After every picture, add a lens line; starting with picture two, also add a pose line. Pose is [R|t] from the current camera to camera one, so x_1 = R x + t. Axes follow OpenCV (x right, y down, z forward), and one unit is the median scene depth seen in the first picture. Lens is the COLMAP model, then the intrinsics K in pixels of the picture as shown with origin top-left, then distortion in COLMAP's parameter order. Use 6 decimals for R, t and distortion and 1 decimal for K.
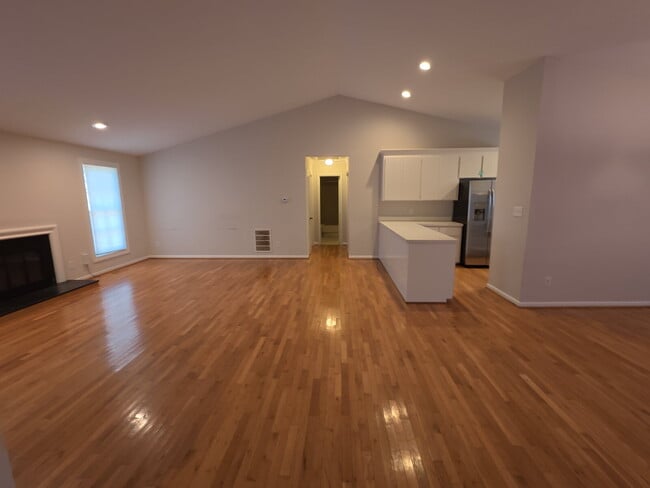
lens RADIAL K [[279.4, 0, 325.5], [0, 279.4, 241.5], [0, 0, 1]] dist [-0.002028, -0.000299]
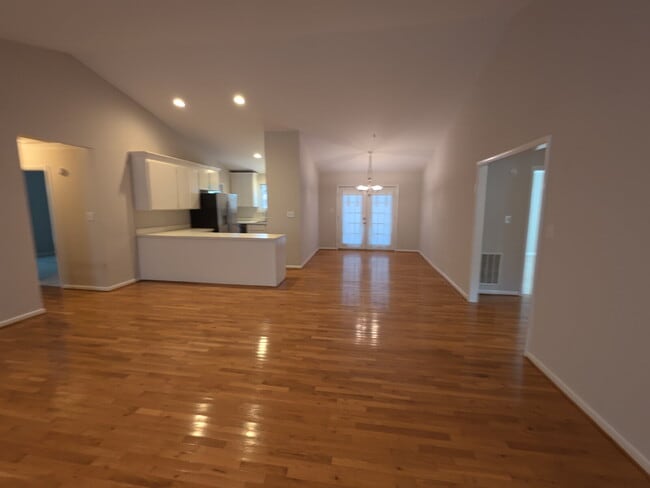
lens RADIAL K [[279.4, 0, 325.5], [0, 279.4, 241.5], [0, 0, 1]] dist [-0.002028, -0.000299]
pose [[0.099786, -0.125261, 0.987093, -0.912020], [0.155348, 0.981840, 0.108890, -0.091936], [-0.982807, 0.142478, 0.117433, 0.578133]]
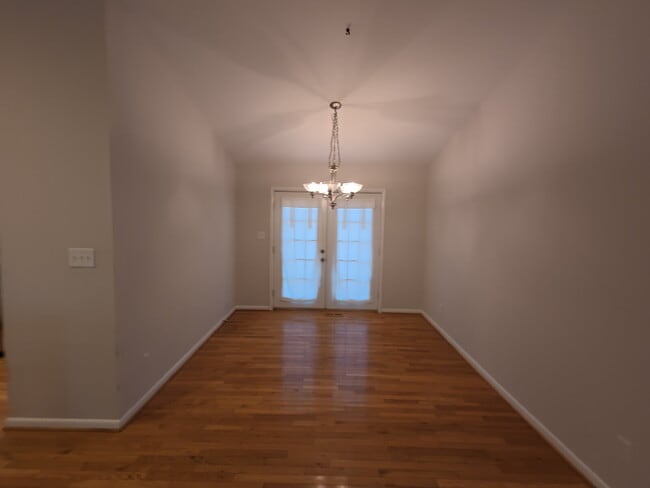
lens RADIAL K [[279.4, 0, 325.5], [0, 279.4, 241.5], [0, 0, 1]] dist [-0.002028, -0.000299]
pose [[-0.041286, -0.062882, 0.997167, 0.148103], [0.142046, 0.987511, 0.068154, -0.100496], [-0.988999, 0.144457, -0.031838, 0.529174]]
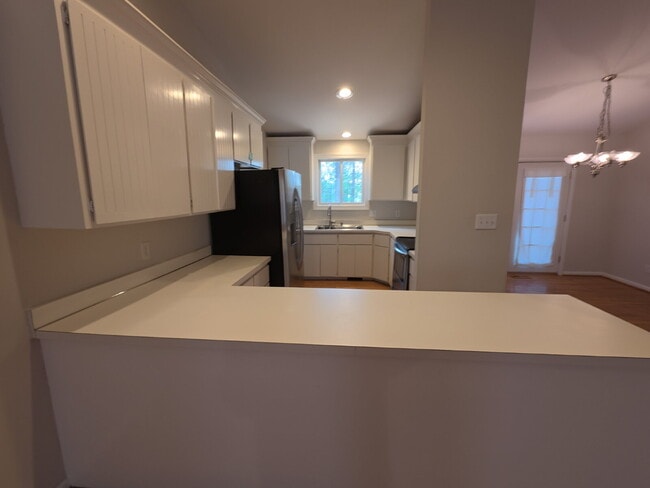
lens RADIAL K [[279.4, 0, 325.5], [0, 279.4, 241.5], [0, 0, 1]] dist [-0.002028, -0.000299]
pose [[0.041178, -0.159604, 0.986322, 0.027809], [0.167969, 0.974216, 0.150633, -0.208389], [-0.984932, 0.159469, 0.066925, 1.244099]]
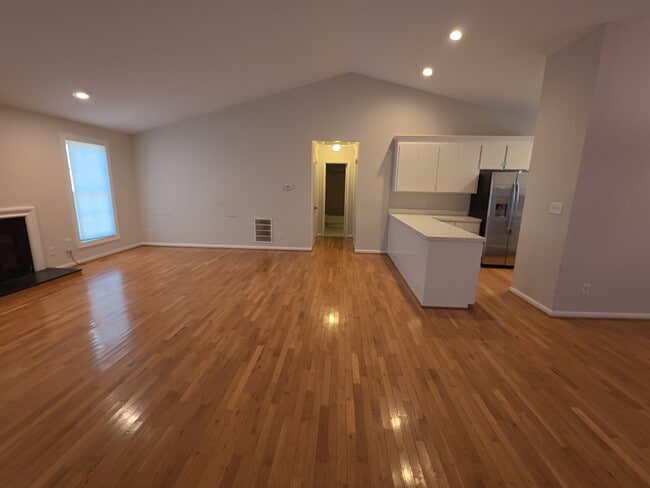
lens RADIAL K [[279.4, 0, 325.5], [0, 279.4, 241.5], [0, 0, 1]] dist [-0.002028, -0.000299]
pose [[0.999490, 0.031888, -0.001657, -0.024054], [-0.031806, 0.998828, 0.036480, -0.011159], [0.002818, -0.036409, 0.999333, 0.114496]]
